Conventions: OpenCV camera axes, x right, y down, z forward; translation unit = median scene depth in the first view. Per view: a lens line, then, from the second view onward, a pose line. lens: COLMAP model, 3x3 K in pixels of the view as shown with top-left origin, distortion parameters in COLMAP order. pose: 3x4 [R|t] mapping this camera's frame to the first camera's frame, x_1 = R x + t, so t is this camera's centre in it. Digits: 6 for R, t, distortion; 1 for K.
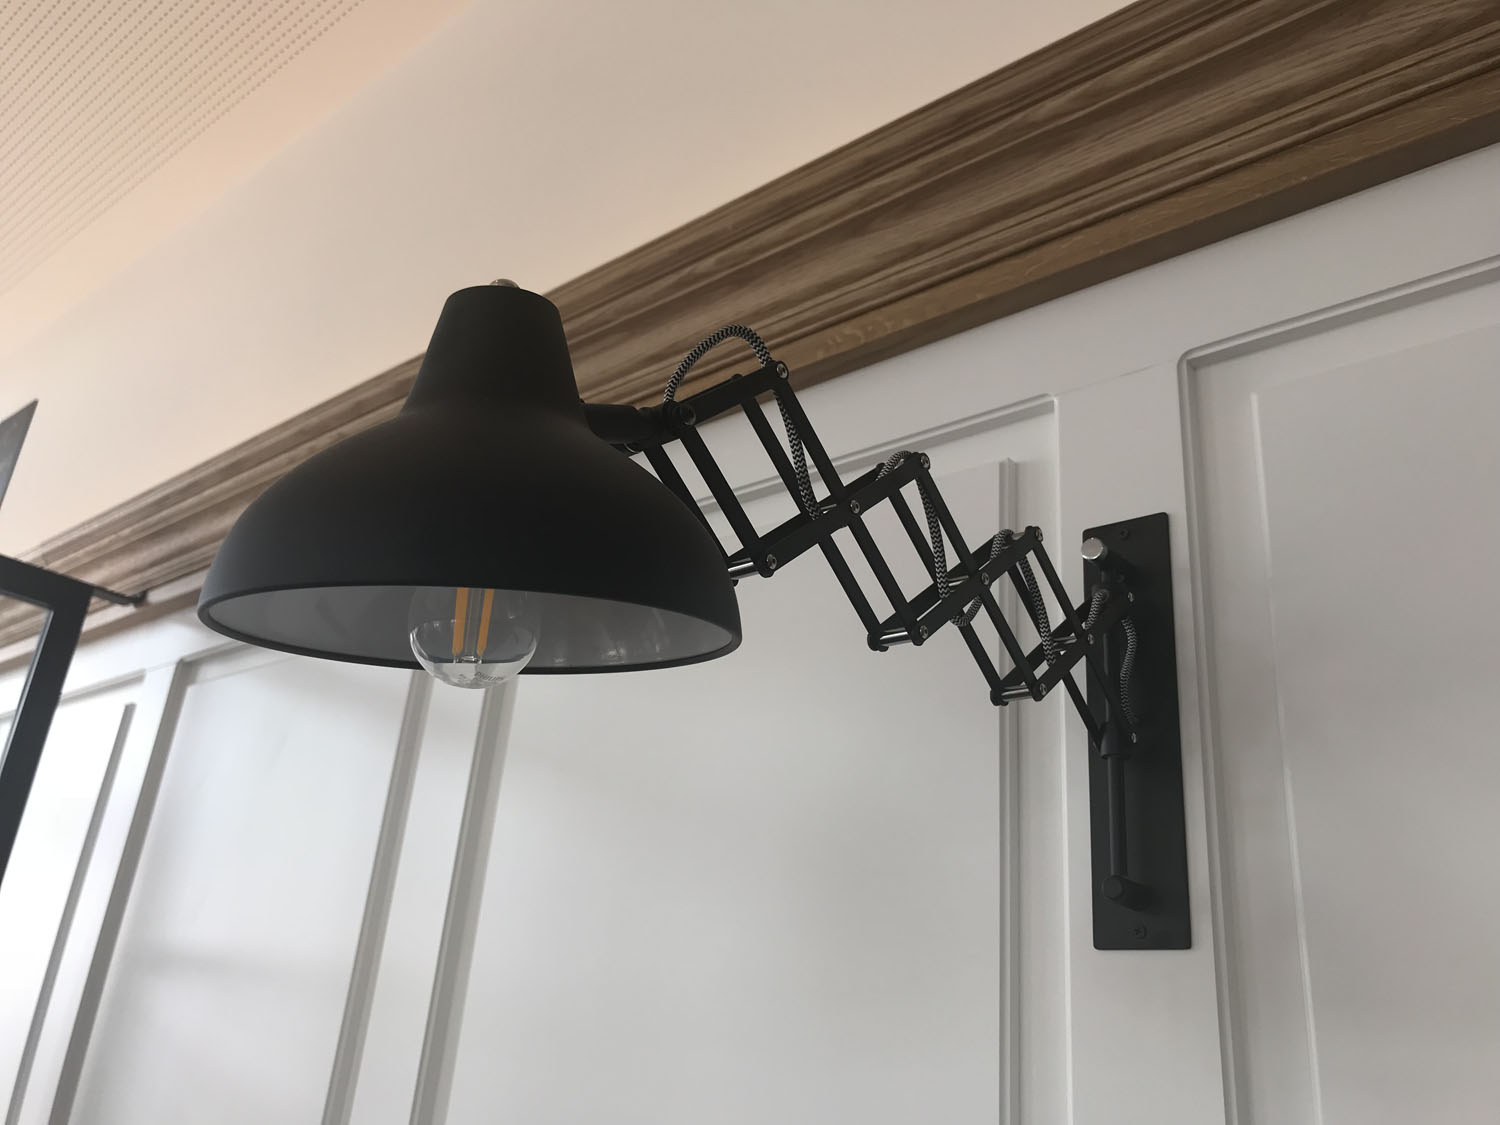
lens RADIAL K [[1229.8, 0, 751.5], [0, 1229.8, 557.6], [0, 0, 1]] dist [0.037322, -0.060658]
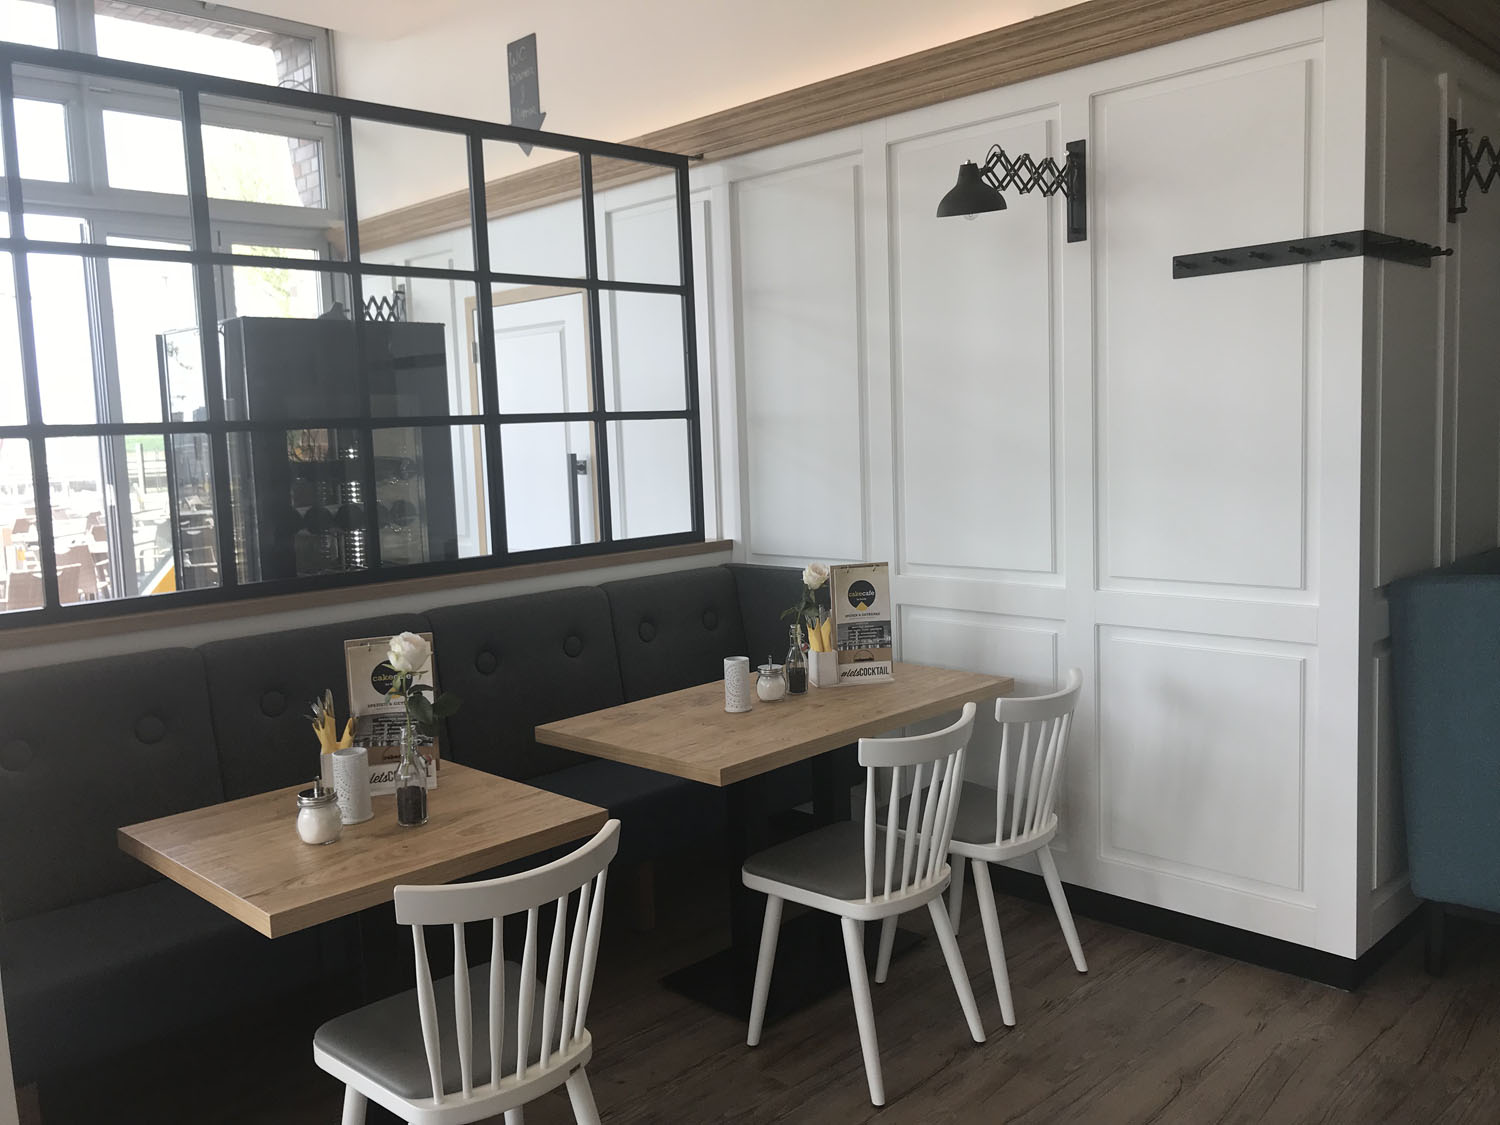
lens RADIAL K [[1229.8, 0, 744.9], [0, 1229.8, 558.4], [0, 0, 1]] dist [0.037322, -0.060658]
pose [[0.987115, -0.119973, -0.105878, -0.598495], [0.157004, 0.853898, 0.496193, -1.211916], [0.030879, -0.506423, 0.861732, -3.784442]]
